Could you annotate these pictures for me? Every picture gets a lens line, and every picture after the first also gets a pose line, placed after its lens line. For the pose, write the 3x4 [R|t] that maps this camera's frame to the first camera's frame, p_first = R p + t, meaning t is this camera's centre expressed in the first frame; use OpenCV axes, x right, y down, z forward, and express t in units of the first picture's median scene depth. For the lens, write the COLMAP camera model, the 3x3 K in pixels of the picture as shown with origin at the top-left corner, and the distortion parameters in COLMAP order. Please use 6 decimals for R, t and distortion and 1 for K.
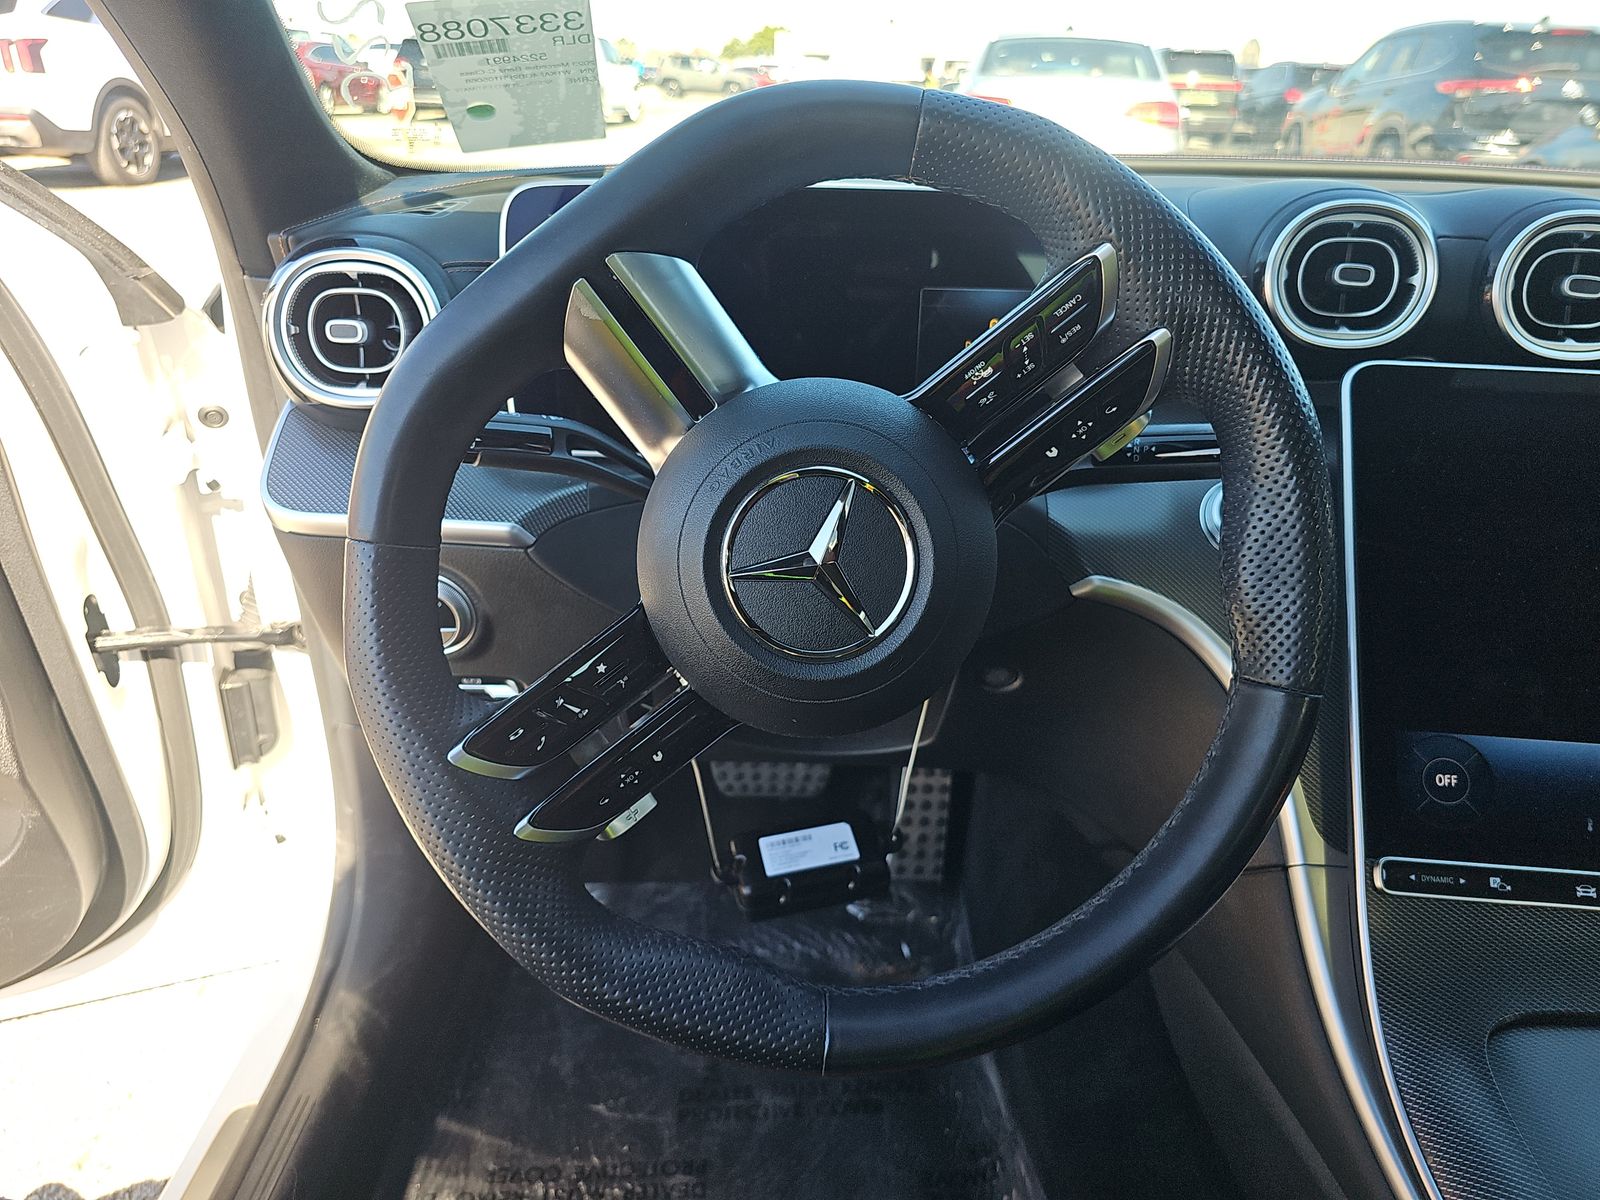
lens RADIAL K [[1107.9, 0, 803.0], [0, 1107.9, 606.8], [0, 0, 1]] dist [-0.001985, -0.002215]
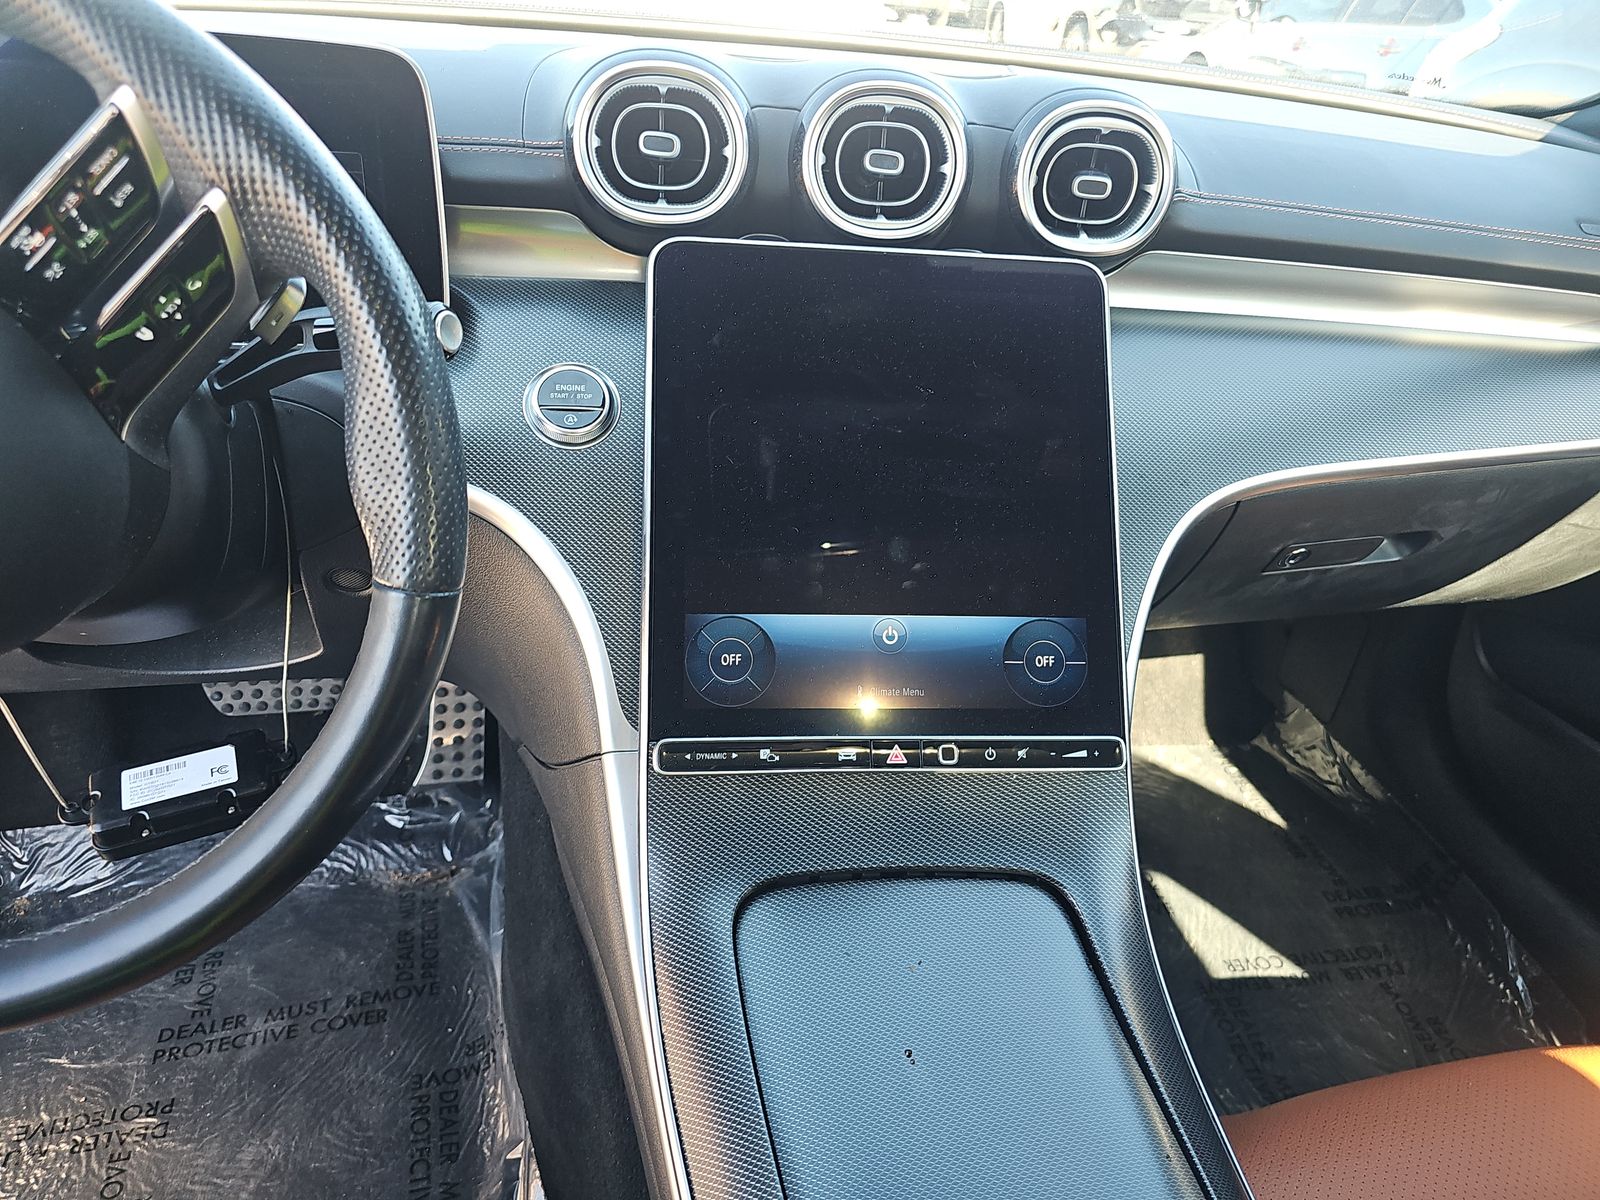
lens RADIAL K [[1075.7, 0, 798.2], [0, 1075.7, 595.2], [0, 0, 1]] dist [-0.002954, -0.018939]
pose [[0.973149, -0.065505, 0.220657, 0.263047], [0.045555, 0.994499, 0.094322, 0.005332], [-0.225622, -0.081737, 0.970780, 0.019898]]
